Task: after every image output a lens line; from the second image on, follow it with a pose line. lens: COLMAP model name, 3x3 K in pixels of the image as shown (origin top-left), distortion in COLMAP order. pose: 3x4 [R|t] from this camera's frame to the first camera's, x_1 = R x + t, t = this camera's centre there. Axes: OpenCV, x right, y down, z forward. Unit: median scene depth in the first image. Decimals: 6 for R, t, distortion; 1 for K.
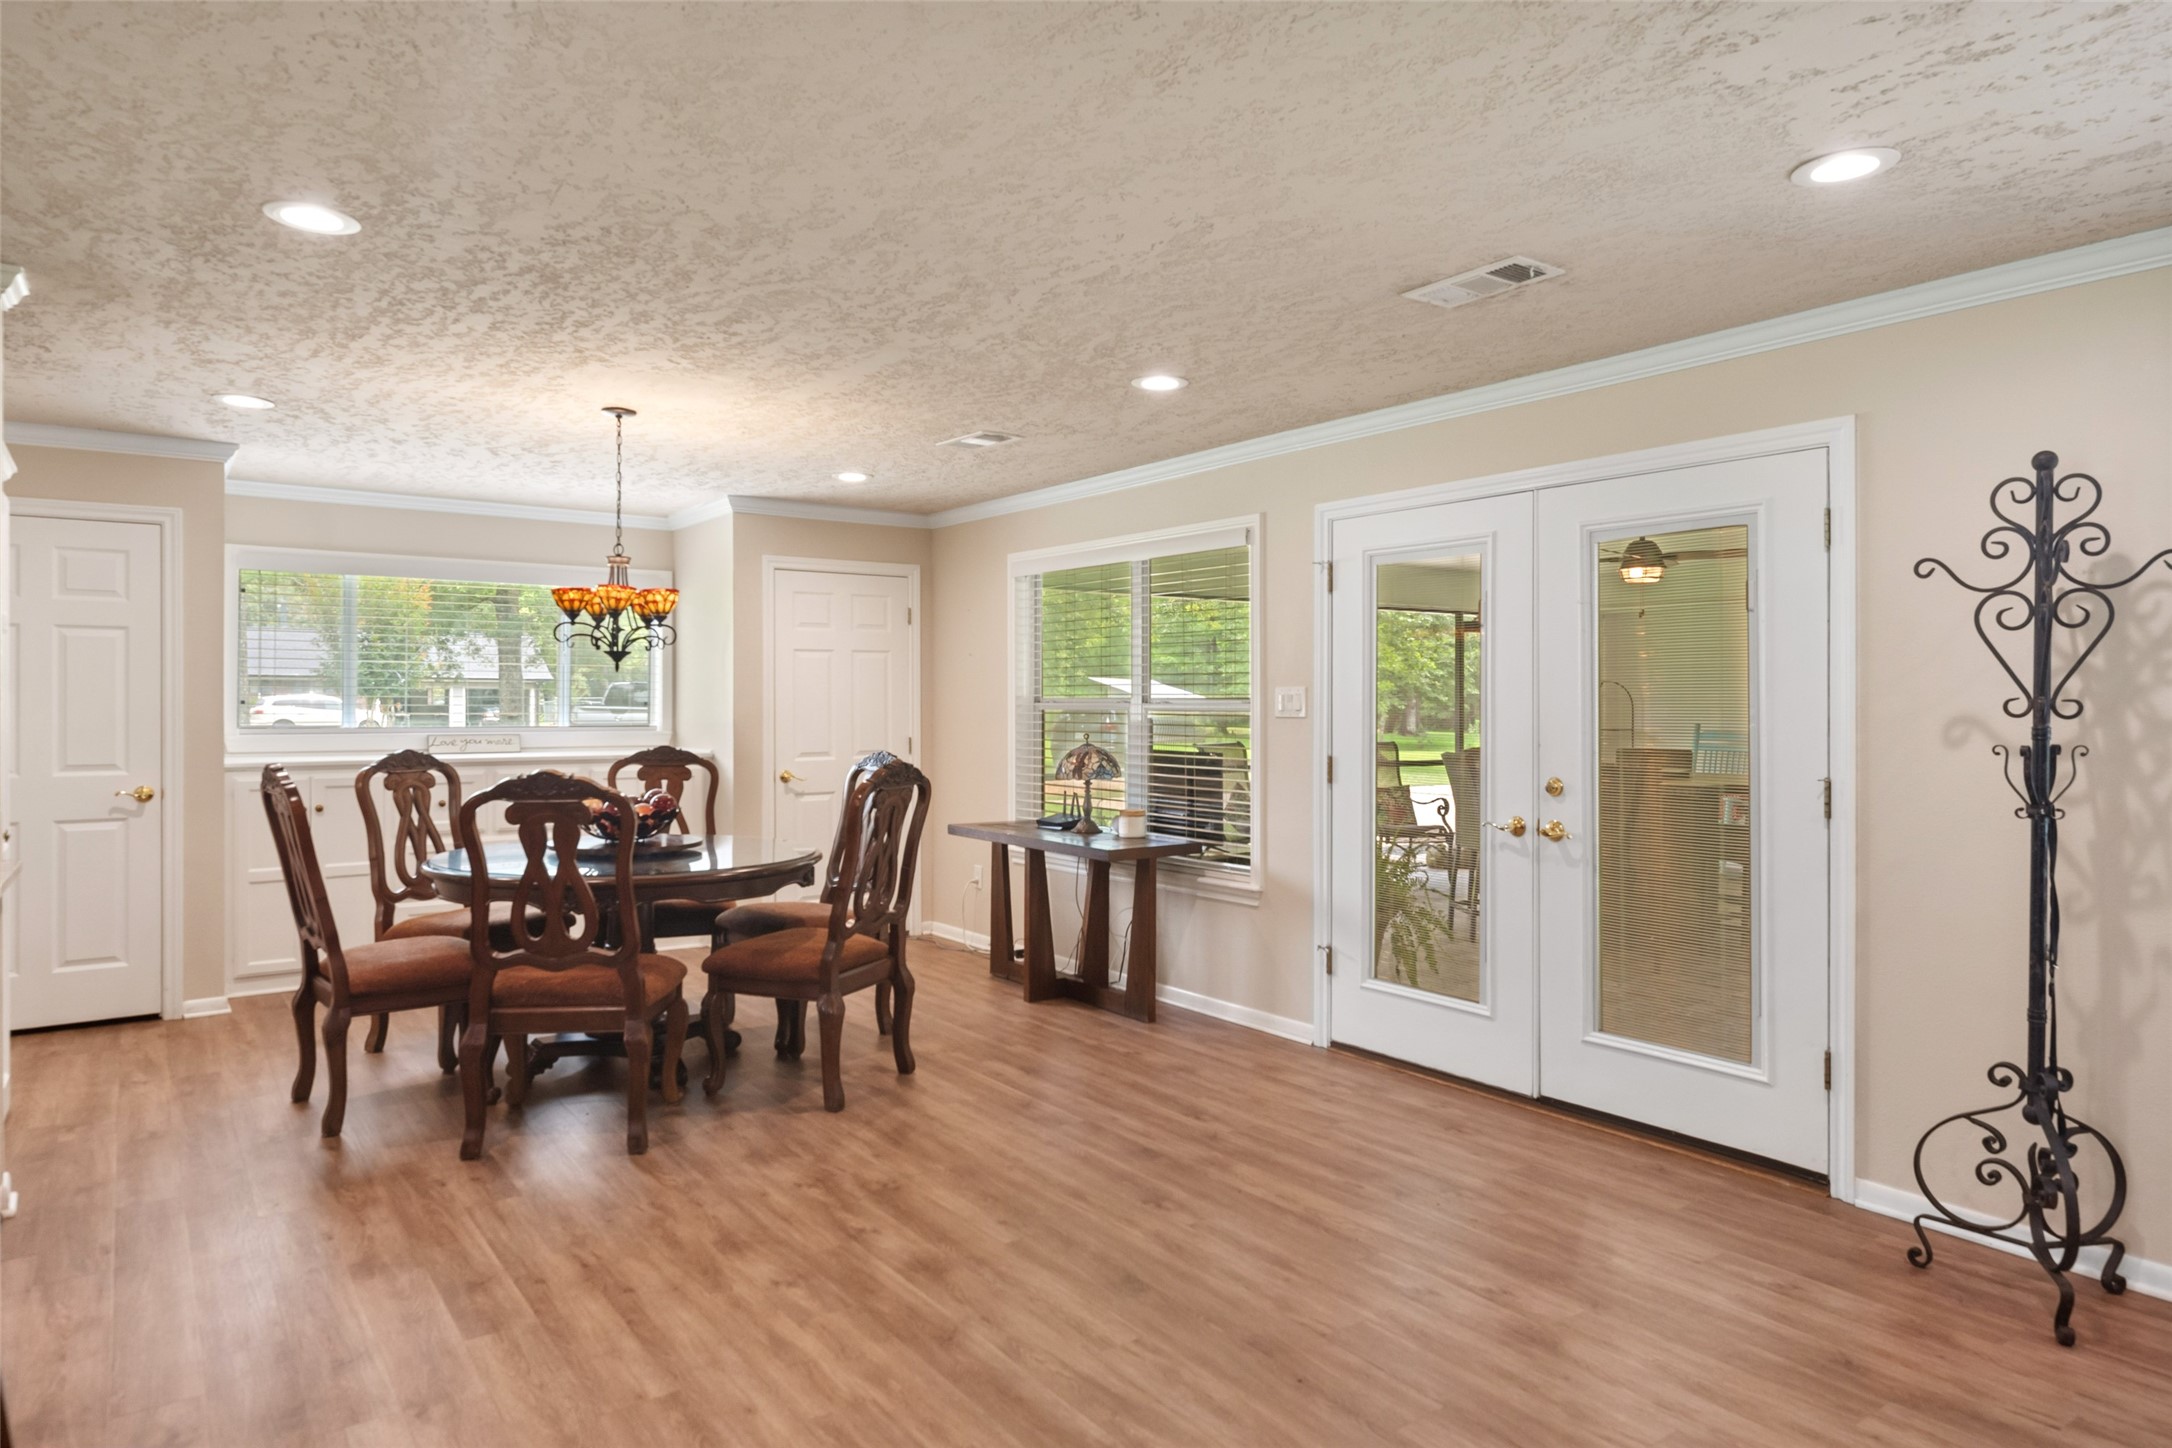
lens RADIAL K [[1304.5, 0, 1070.4], [0, 1304.5, 701.7], [0, 0, 1]] dist [0.002007, 0.001614]
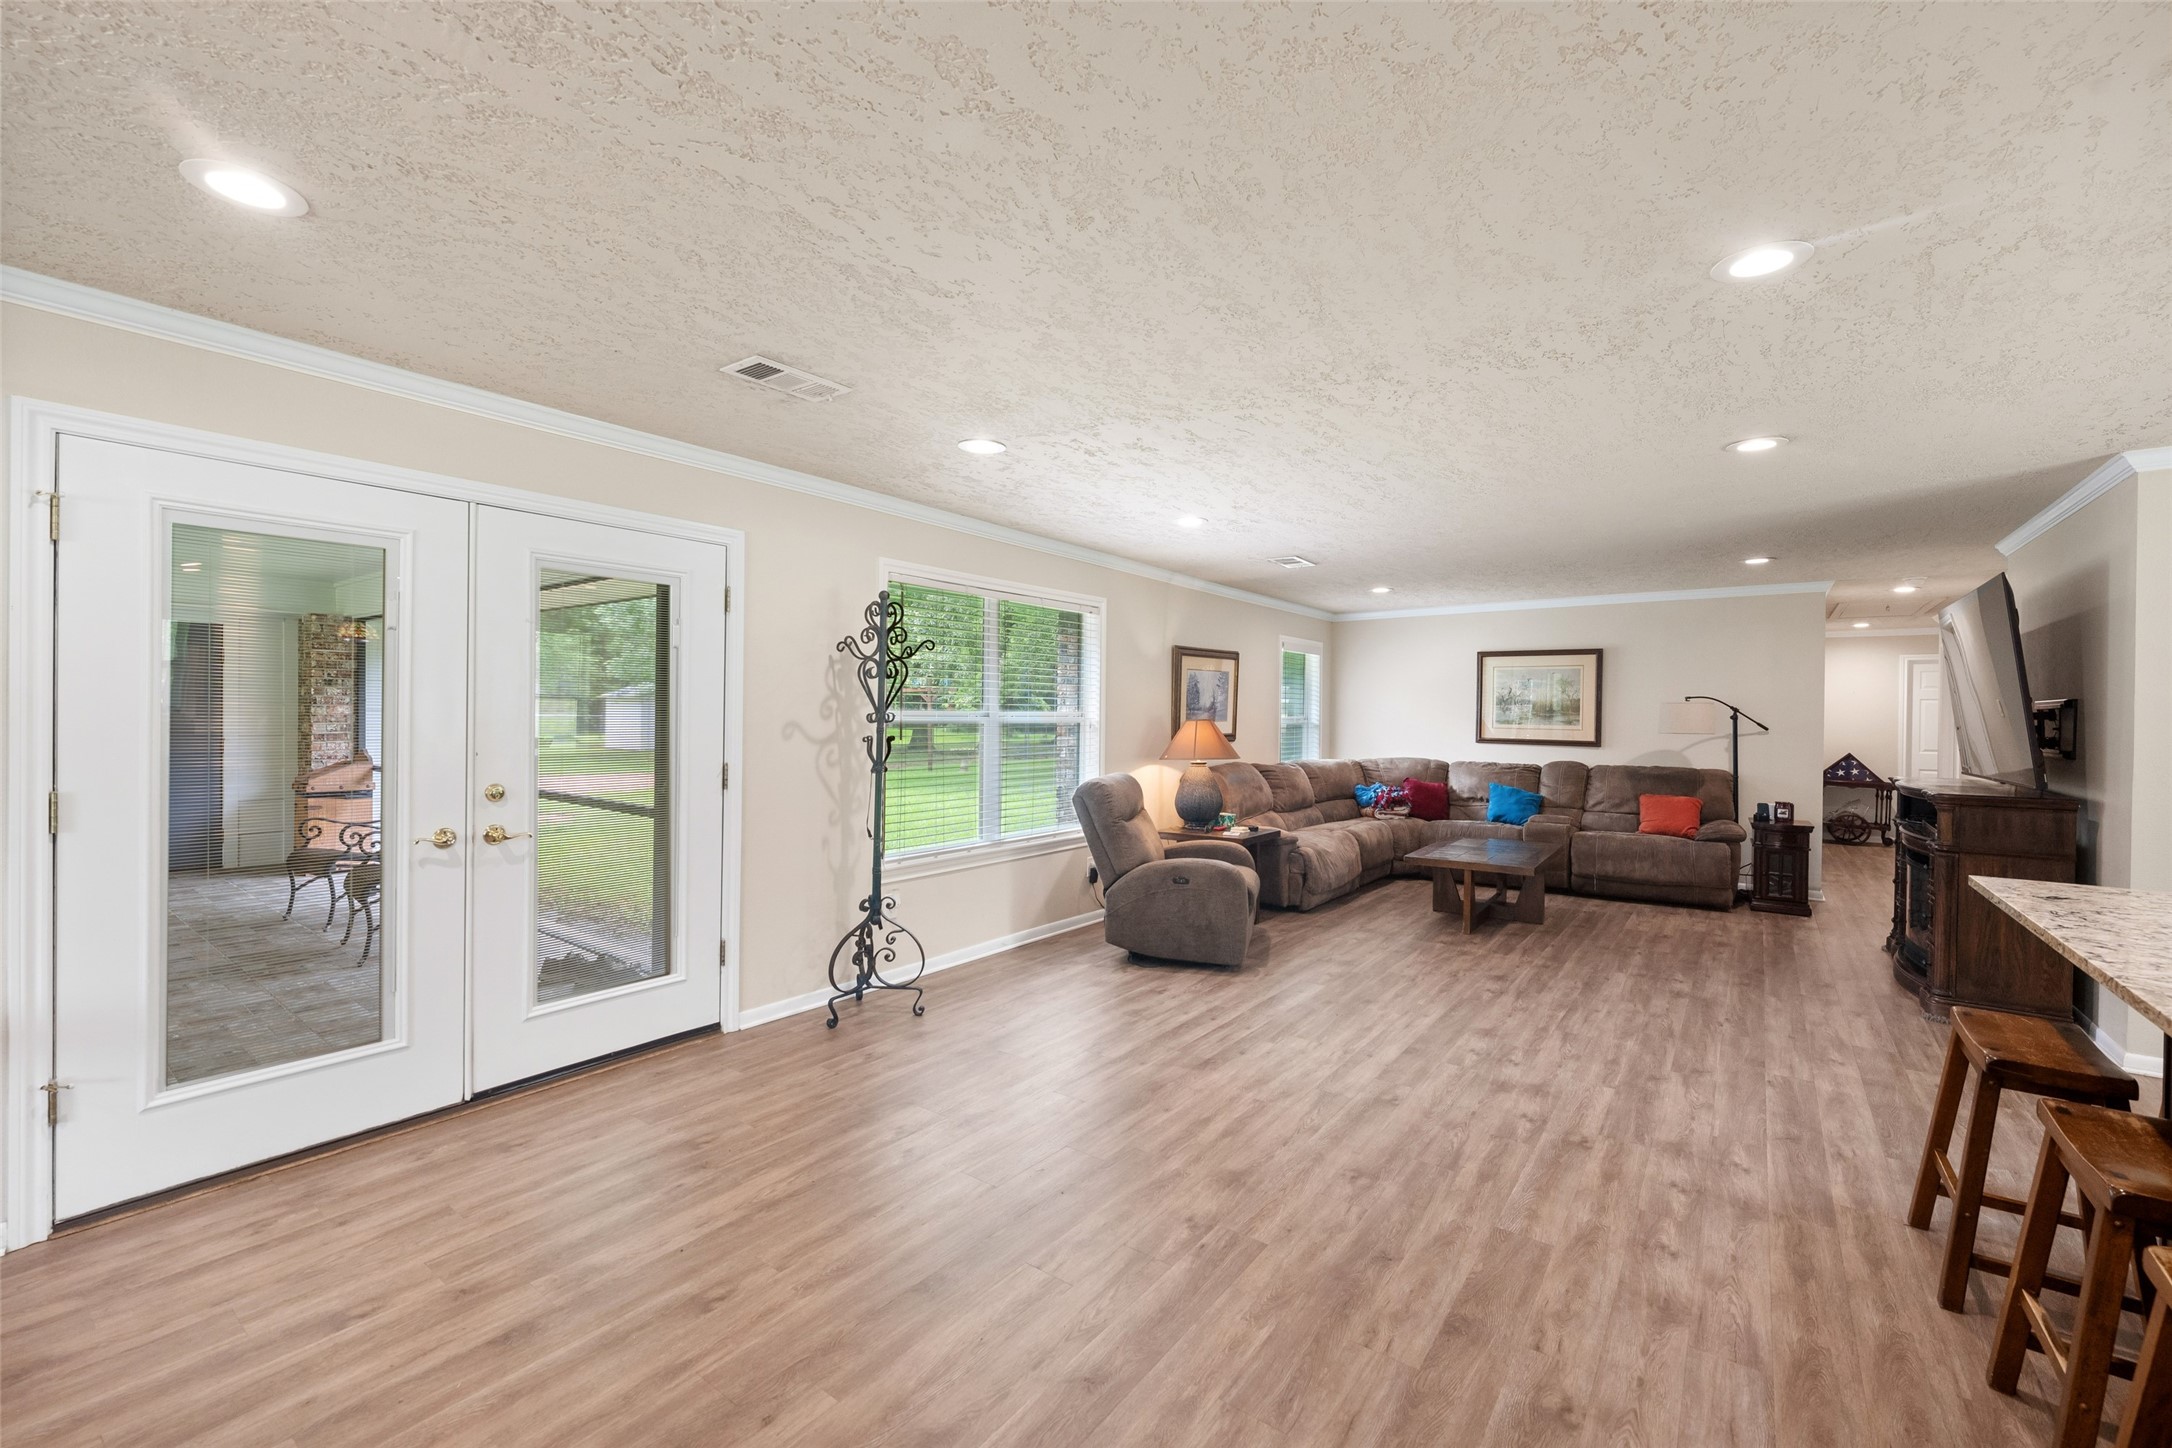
lens RADIAL K [[890.7, 0, 1087.1], [0, 890.7, 721.2], [0, 0, 1]] dist [0.000721, -0.001296]
pose [[-0.301598, -0.015190, 0.953314, -0.497172], [-0.013049, 0.999845, 0.011803, -0.007740], [-0.953346, -0.008880, -0.301749, 0.833398]]
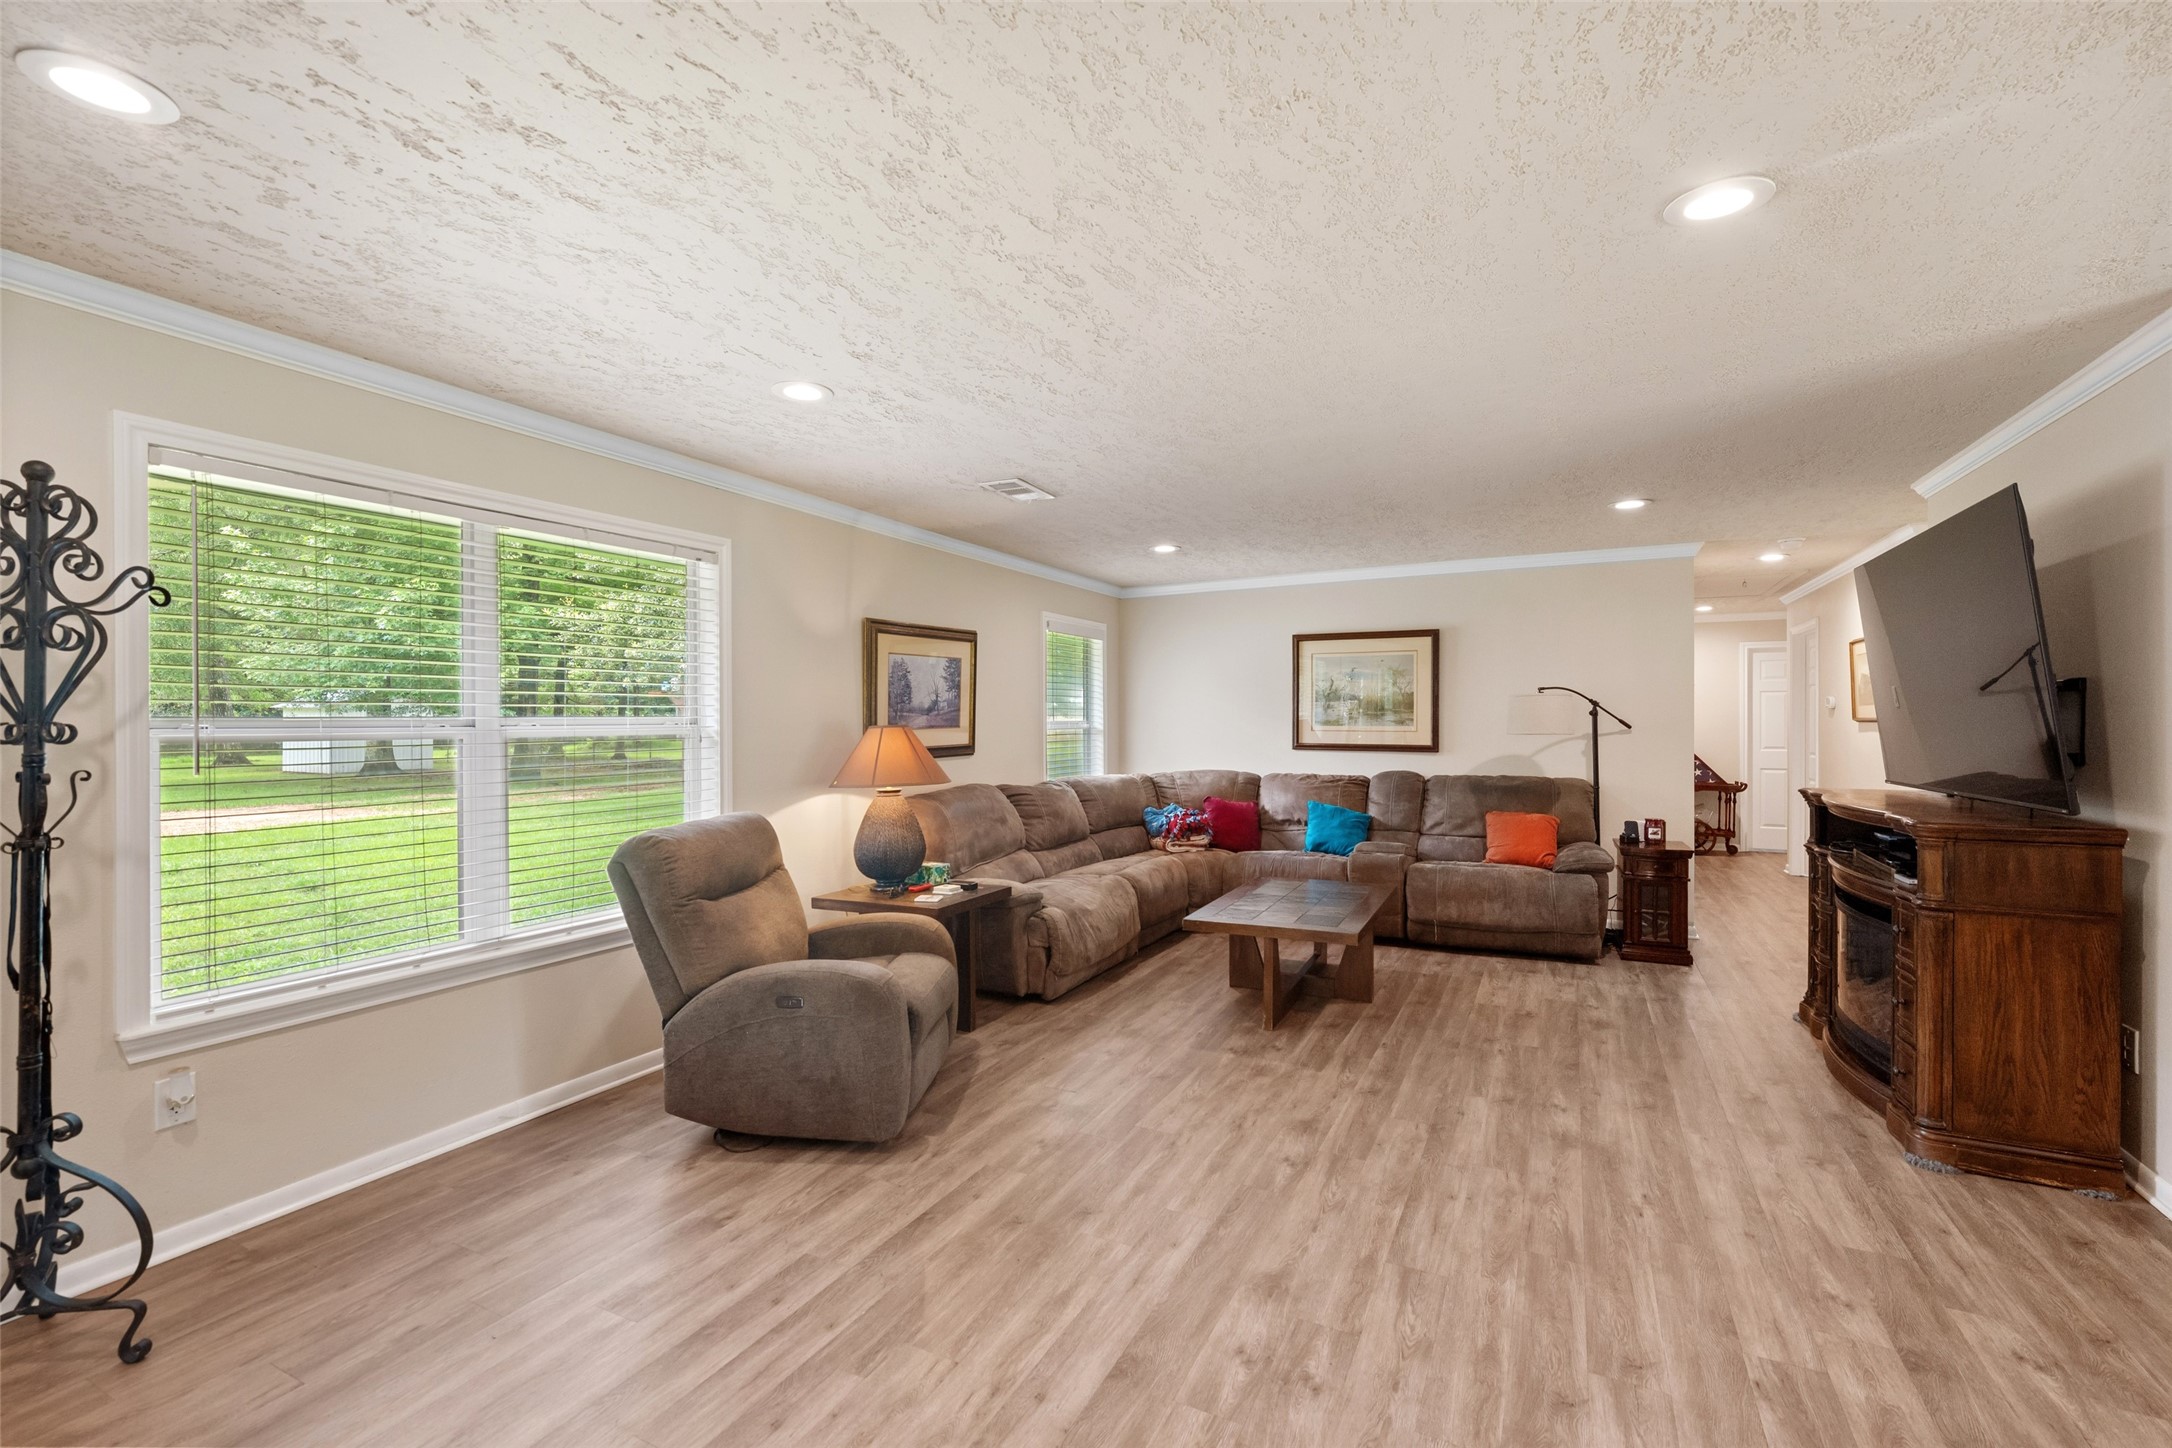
lens RADIAL K [[939.9, 0, 1083.7], [0, 939.9, 726.4], [0, 0, 1]] dist [0.000355, -0.001032]
pose [[-0.458936, -0.008863, 0.888425, -0.154241], [0.000263, 0.999949, 0.010112, -0.005049], [-0.888470, 0.004874, -0.458910, 0.479072]]
